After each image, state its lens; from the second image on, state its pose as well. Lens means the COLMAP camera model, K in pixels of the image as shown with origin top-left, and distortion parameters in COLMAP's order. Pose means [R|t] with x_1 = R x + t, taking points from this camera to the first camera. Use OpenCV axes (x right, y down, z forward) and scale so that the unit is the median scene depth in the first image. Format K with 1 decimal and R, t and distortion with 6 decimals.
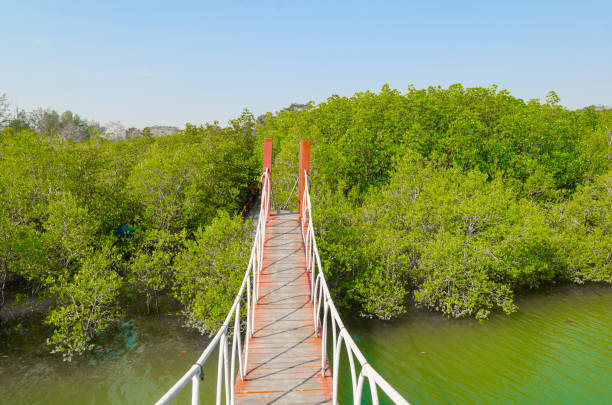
lens RADIAL K [[435.4, 0, 303.4], [0, 435.4, 201.0], [0, 0, 1]] dist [0.023395, -0.003371]
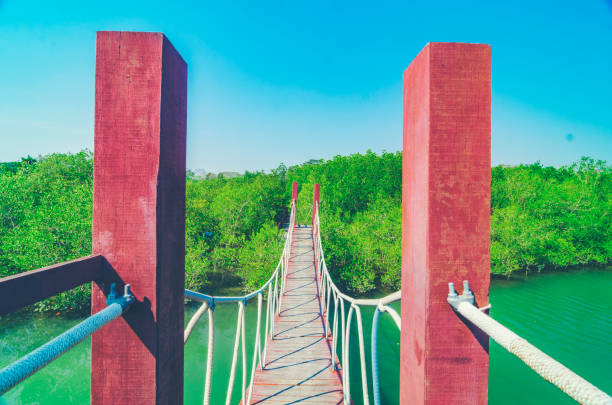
lens RADIAL K [[1874.8, 0, 306.0], [0, 1874.8, 202.5], [0, 0, 1]] dist [-0.077118, 0.000000]
pose [[0.997923, 0.021543, -0.060710, 0.392323], [-0.026716, 0.995961, -0.085726, 0.541940], [0.058618, 0.087170, 0.994467, -6.043988]]
